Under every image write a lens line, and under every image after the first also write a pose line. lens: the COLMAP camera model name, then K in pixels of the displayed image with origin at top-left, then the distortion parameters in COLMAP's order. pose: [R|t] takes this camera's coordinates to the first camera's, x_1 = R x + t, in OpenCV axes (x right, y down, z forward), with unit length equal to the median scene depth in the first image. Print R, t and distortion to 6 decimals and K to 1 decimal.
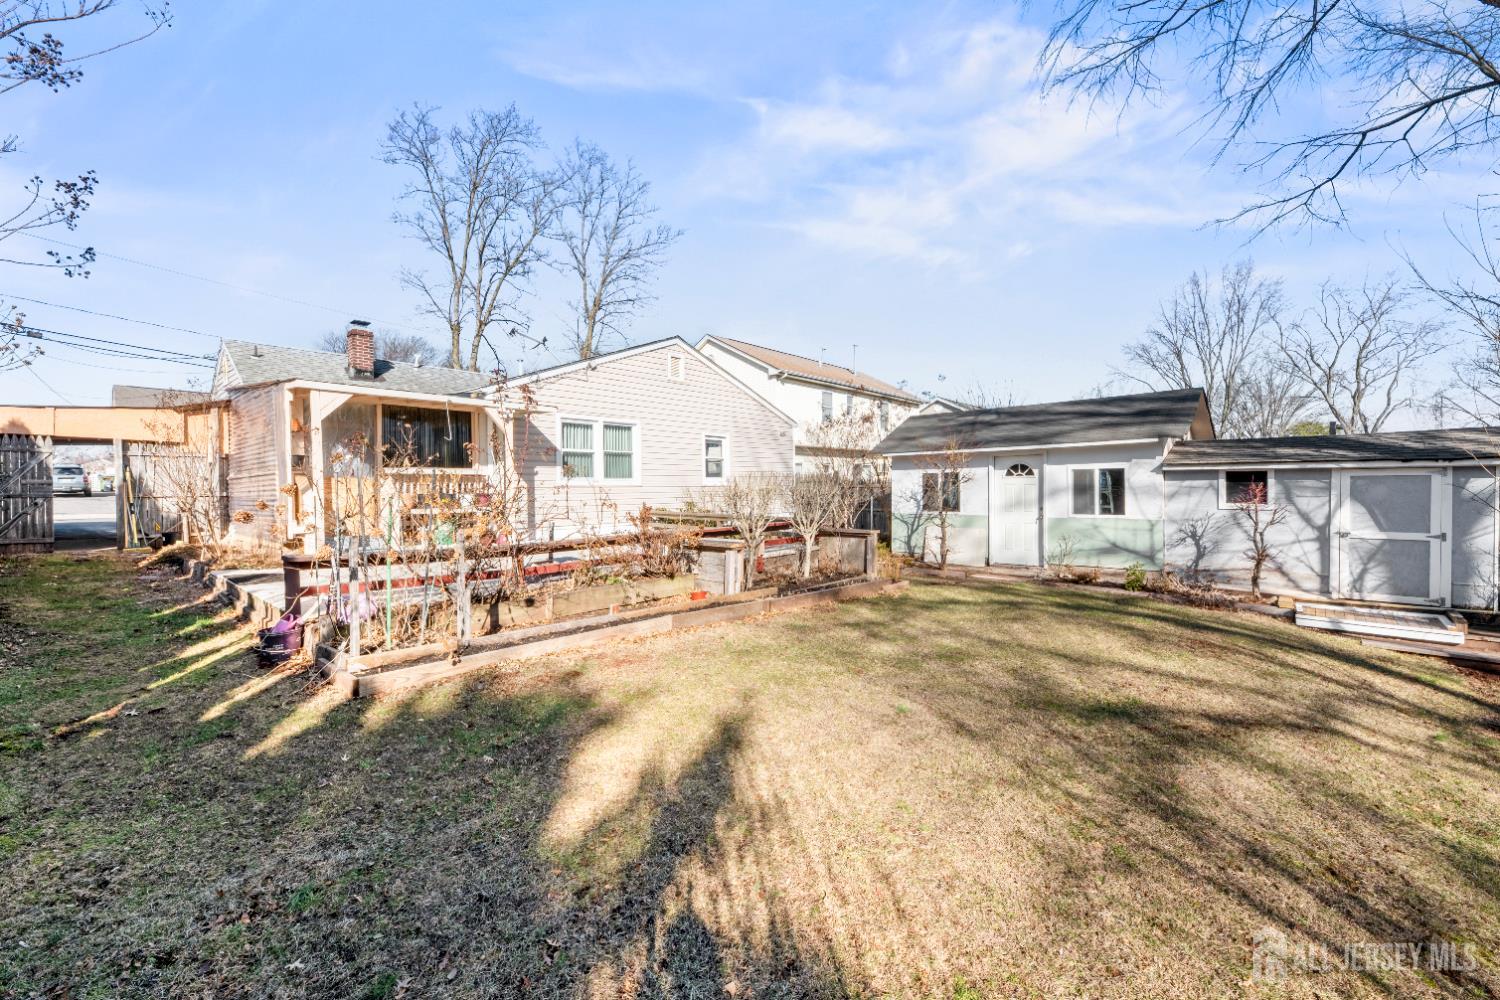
lens RADIAL K [[597.4, 0, 748.4], [0, 597.4, 503.1], [0, 0, 1]] dist [0.005075, -0.004351]
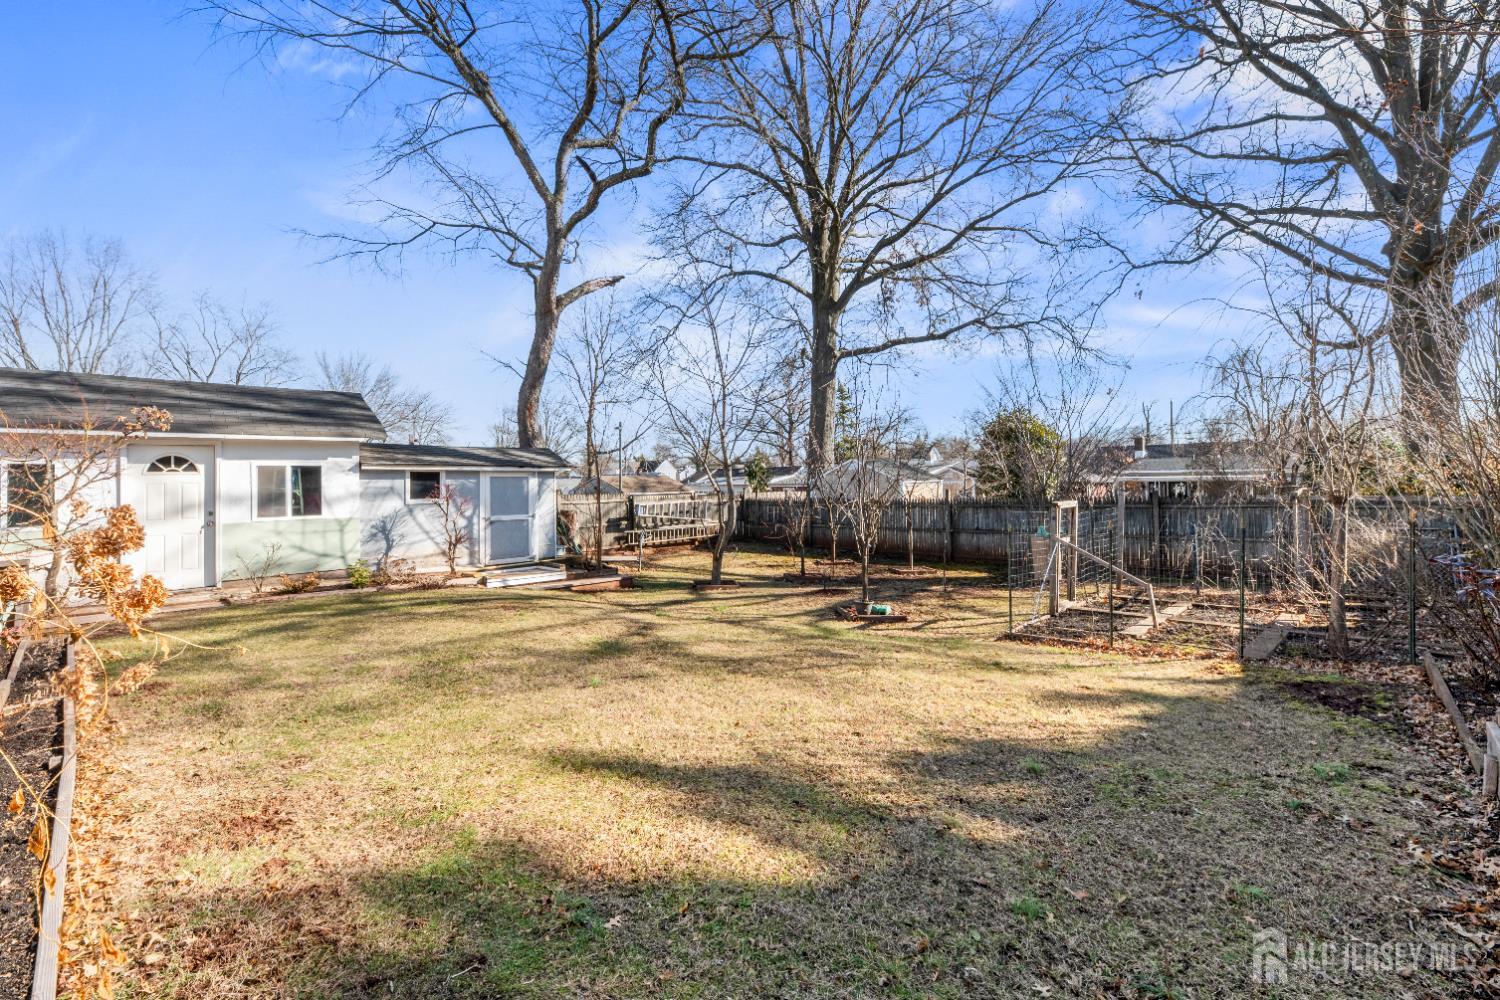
lens RADIAL K [[610.1, 0, 750.3], [0, 610.1, 483.4], [0, 0, 1]] dist [0.001742, -0.000097]
pose [[0.034212, 0.004884, 0.999403, -0.316816], [0.039790, 0.999189, -0.006245, 0.002667], [-0.998622, 0.039980, 0.033990, 0.271110]]
